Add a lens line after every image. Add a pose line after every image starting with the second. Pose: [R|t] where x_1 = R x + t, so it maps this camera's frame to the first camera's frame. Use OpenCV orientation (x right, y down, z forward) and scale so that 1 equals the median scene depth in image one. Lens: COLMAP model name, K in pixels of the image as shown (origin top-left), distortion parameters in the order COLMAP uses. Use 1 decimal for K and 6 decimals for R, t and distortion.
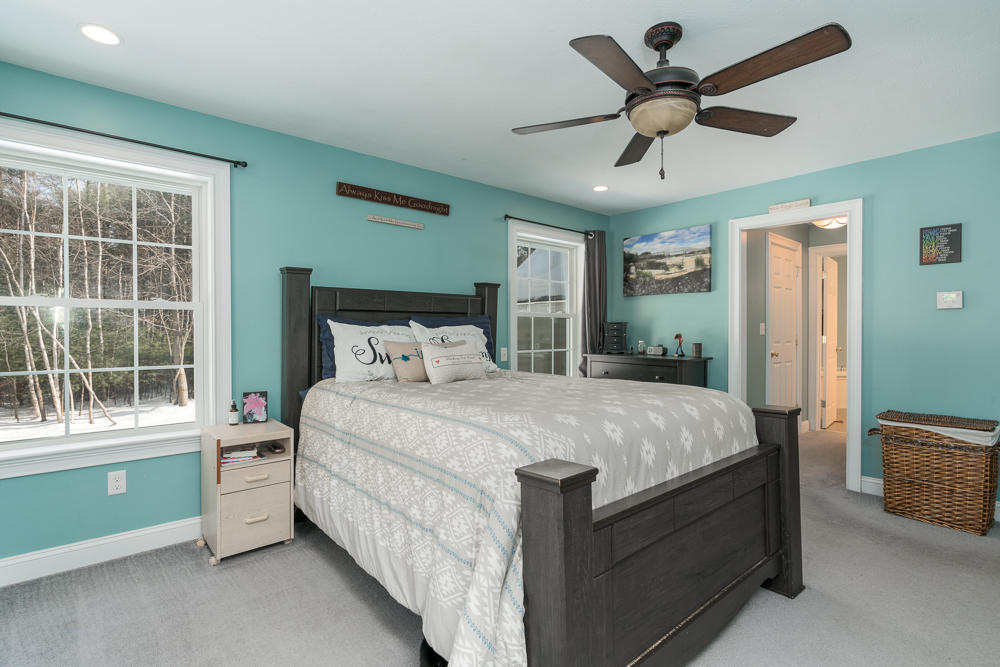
lens RADIAL K [[476.7, 0, 497.9], [0, 476.7, 333.2], [0, 0, 1]] dist [0.003133, 0.000131]
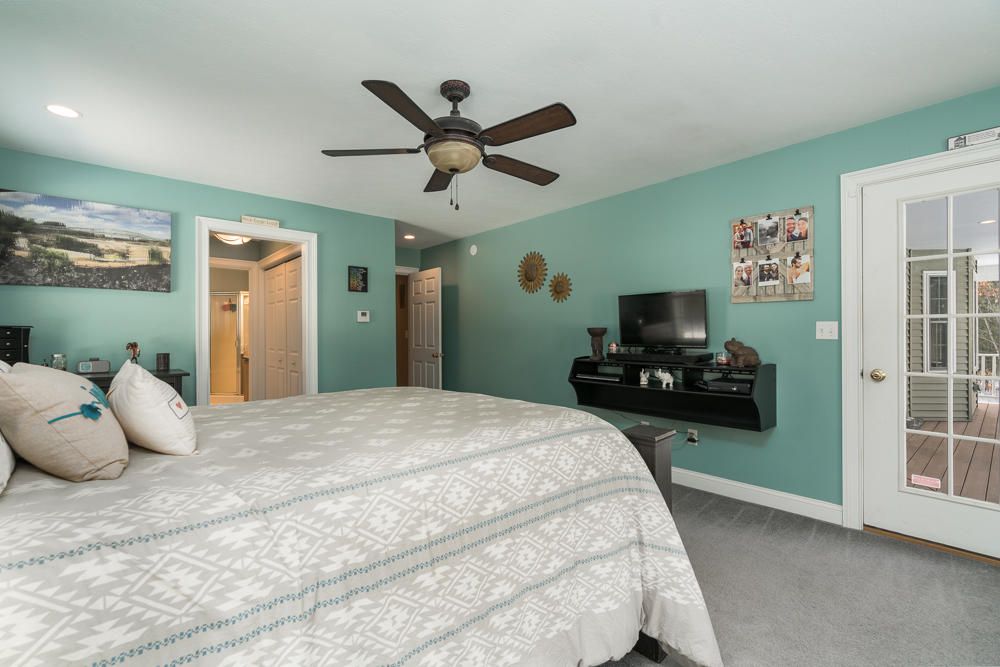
lens RADIAL K [[449.5, 0, 496.4], [0, 449.5, 332.4], [0, 0, 1]] dist [-0.002515, 0.001123]
pose [[-0.012835, 0.003745, 0.999911, -0.351733], [0.013291, 0.999905, -0.003574, -0.004710], [-0.999829, 0.013244, -0.012883, 0.417340]]
